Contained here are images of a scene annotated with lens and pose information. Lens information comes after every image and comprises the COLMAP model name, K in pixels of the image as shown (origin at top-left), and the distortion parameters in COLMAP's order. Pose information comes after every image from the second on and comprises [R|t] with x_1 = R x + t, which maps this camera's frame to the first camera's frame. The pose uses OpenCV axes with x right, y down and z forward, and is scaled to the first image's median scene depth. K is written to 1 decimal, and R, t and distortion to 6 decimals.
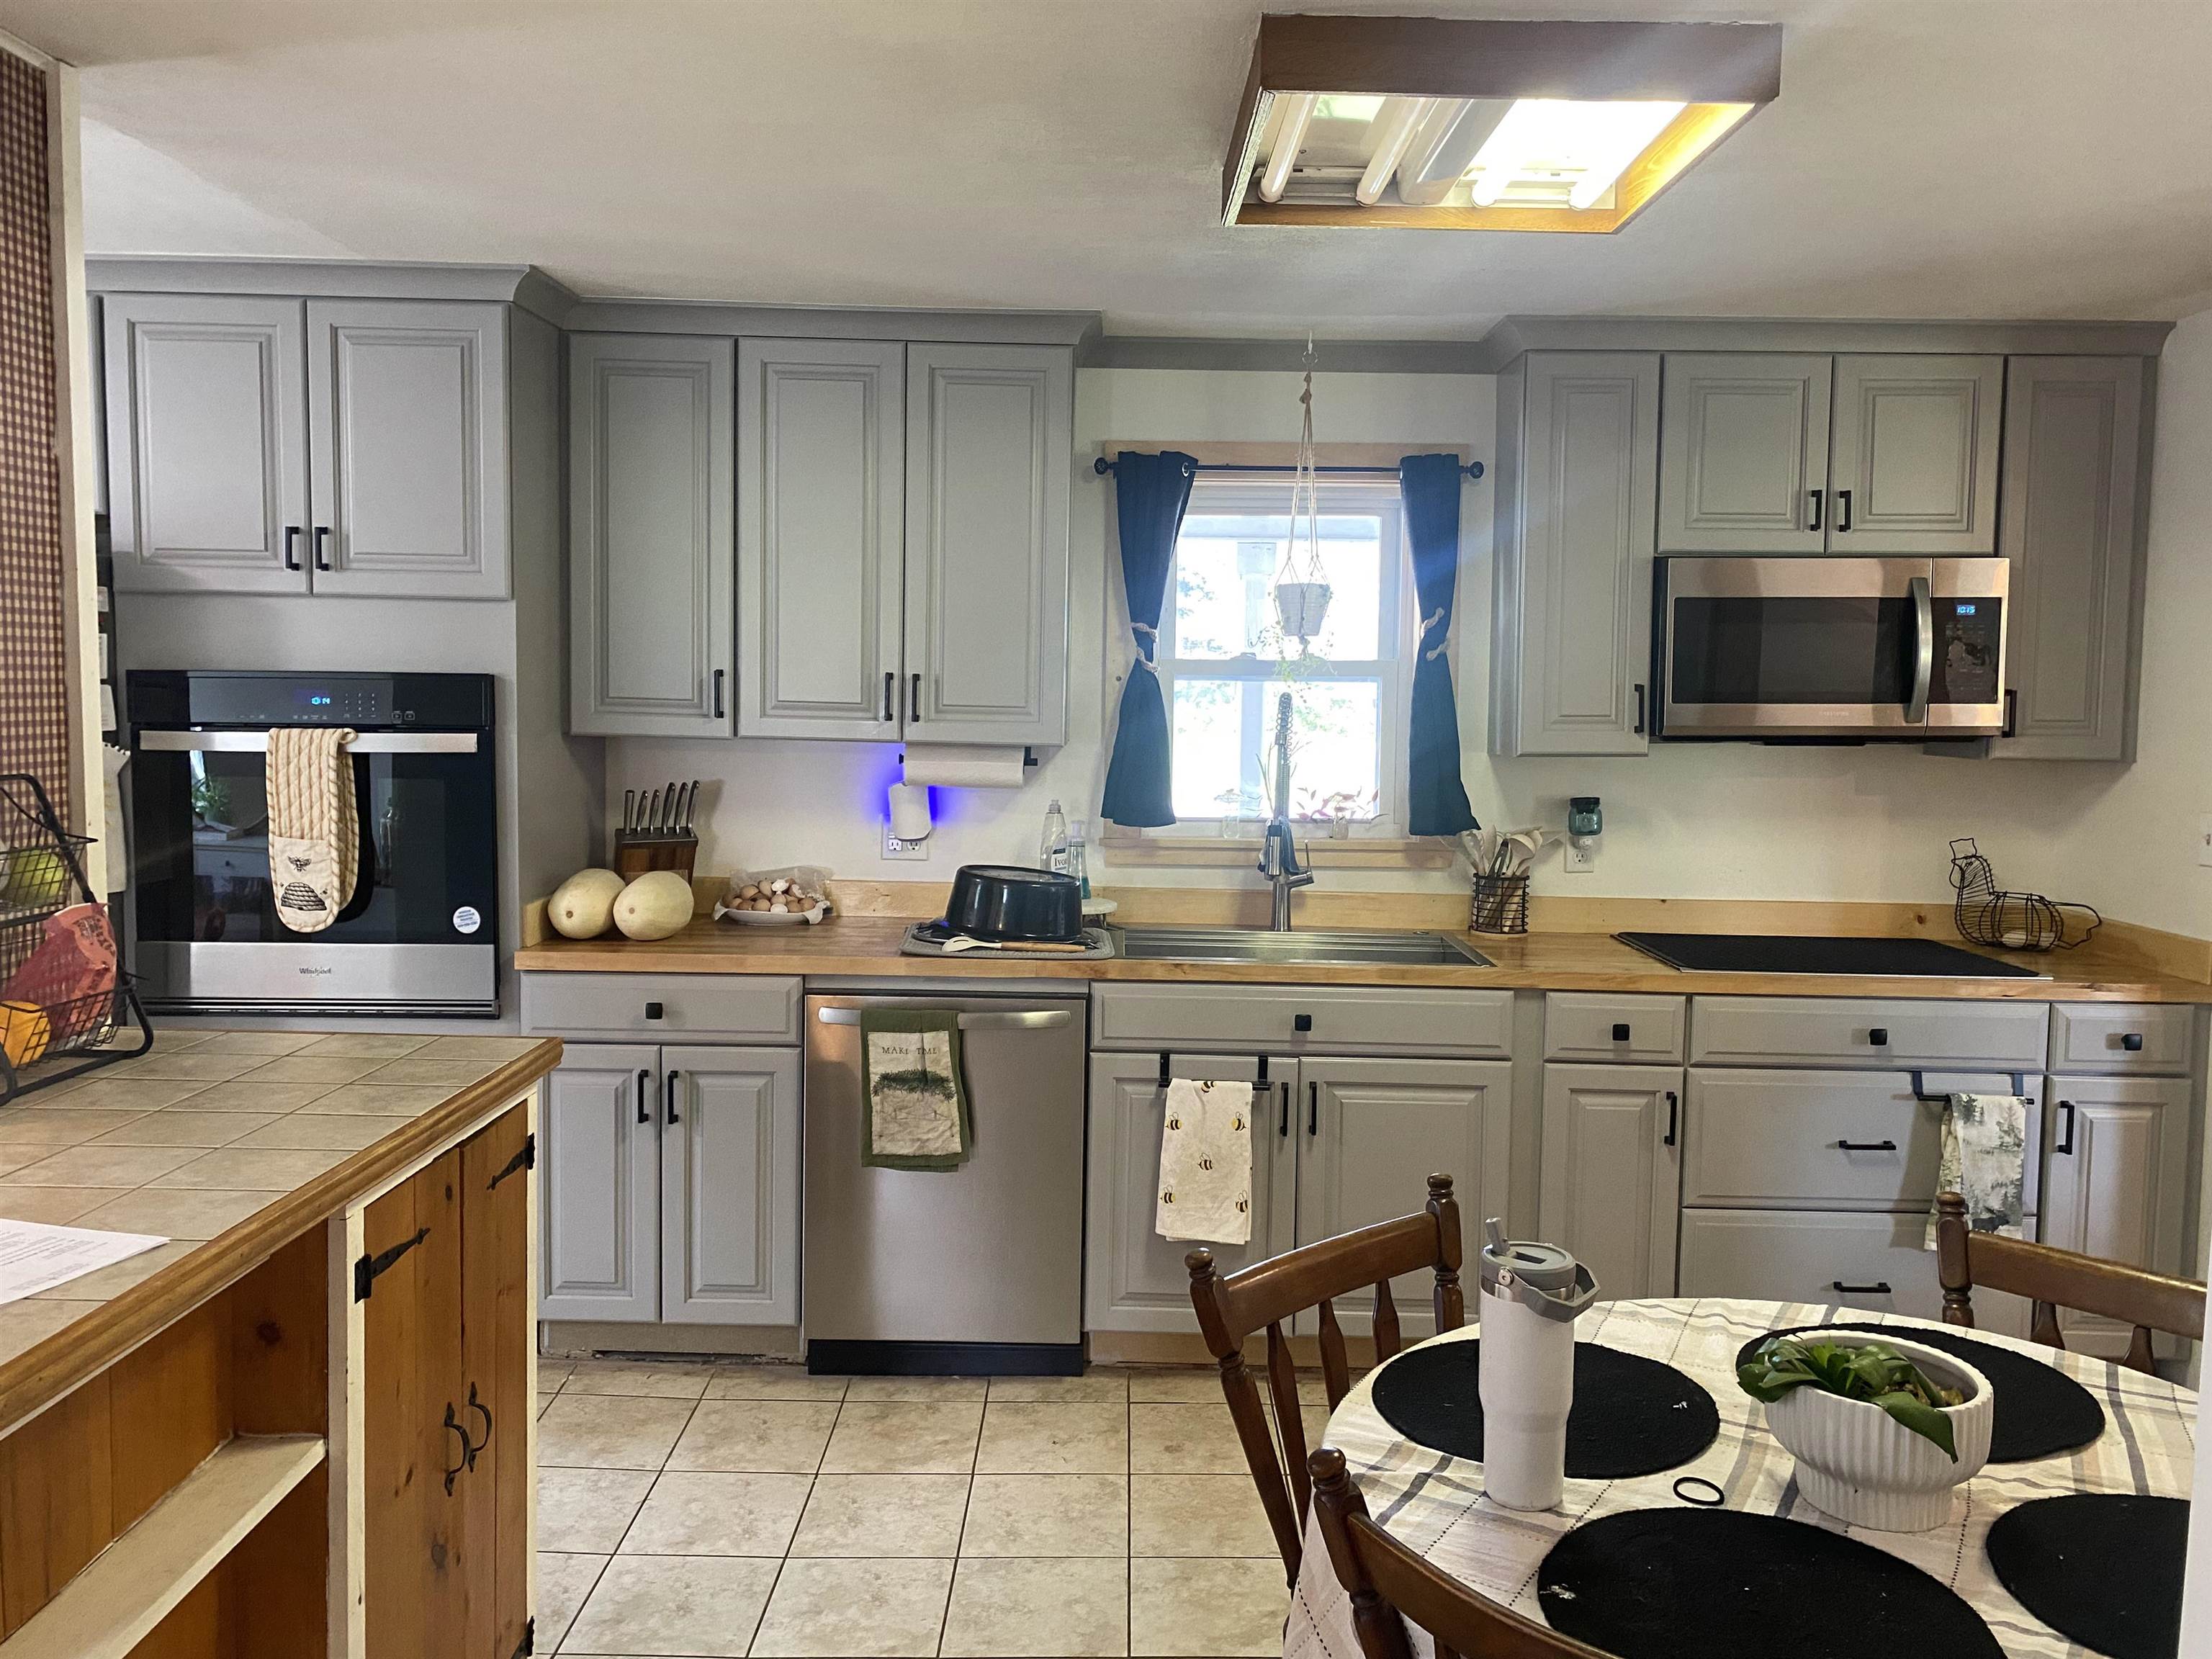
lens RADIAL K [[1676.6, 0, 1083.3], [0, 1676.6, 822.2], [0, 0, 1]] dist [0.055968, -0.164135]
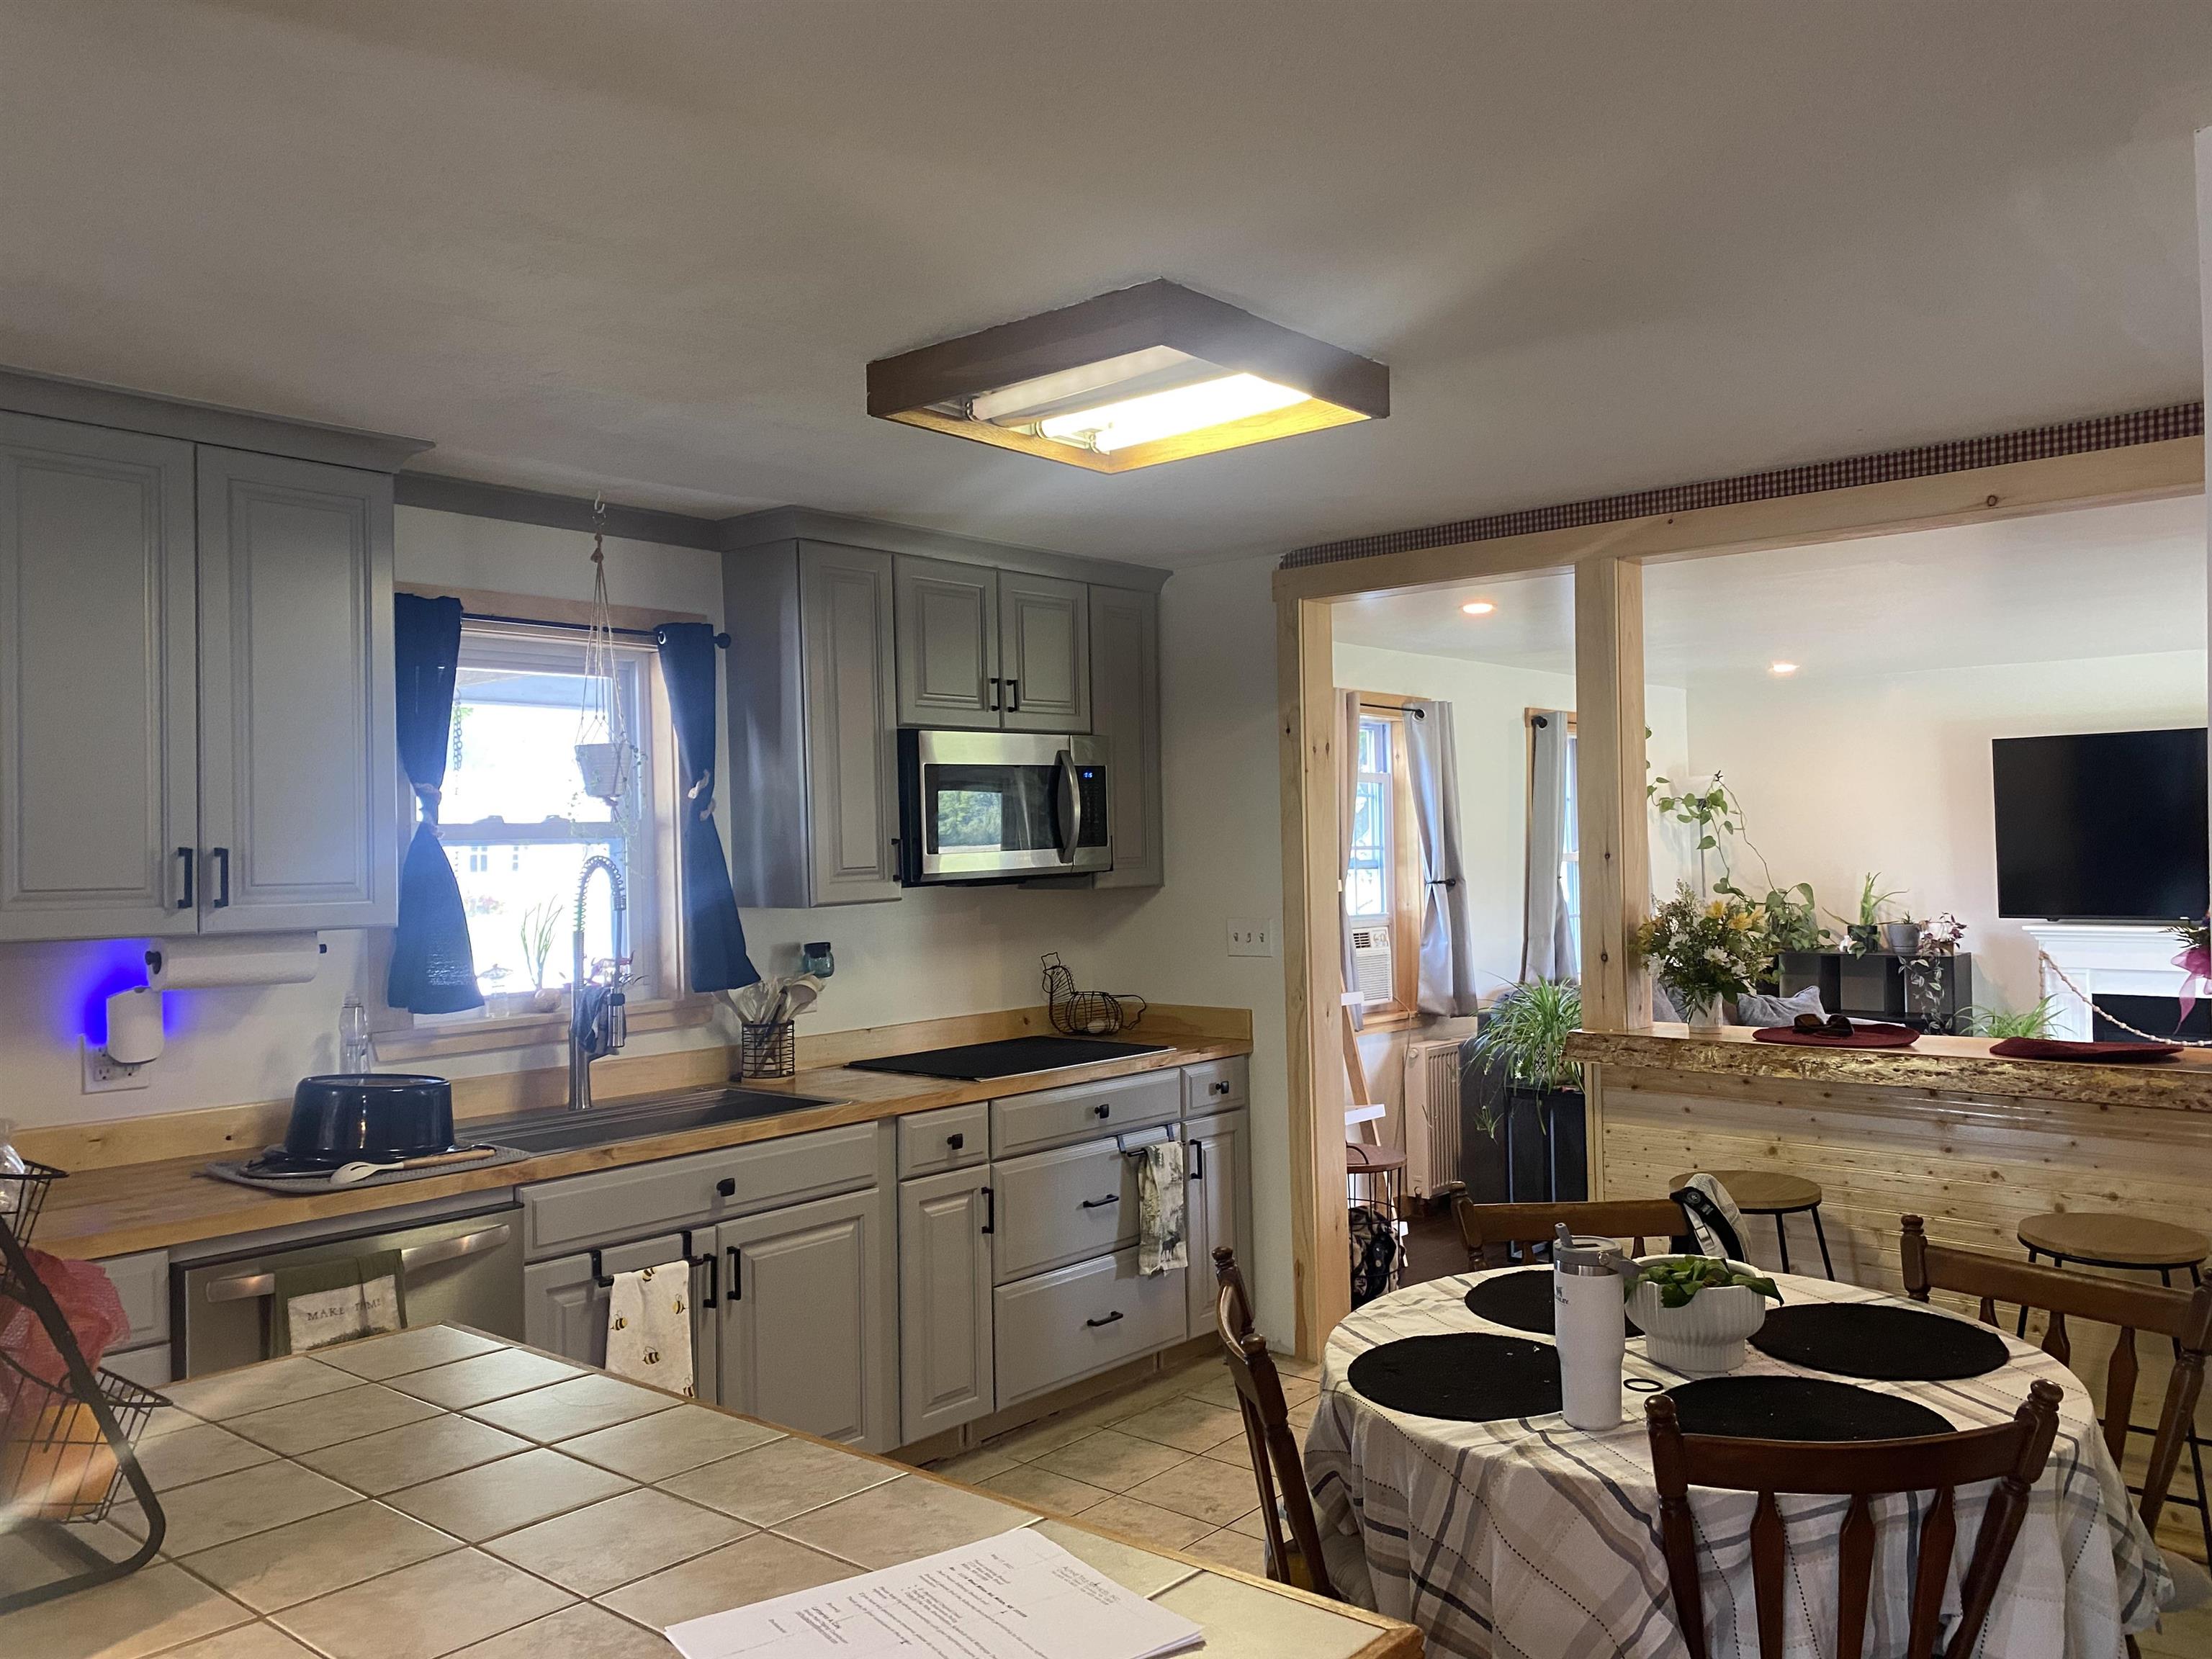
lens RADIAL K [[1676.6, 0, 1083.3], [0, 1676.6, 822.2], [0, 0, 1]] dist [0.055968, -0.164135]
pose [[0.634521, -0.017570, 0.772706, -0.492745], [0.088638, 0.994800, -0.050167, -0.025680], [-0.767806, 0.100323, 0.632779, 0.187482]]
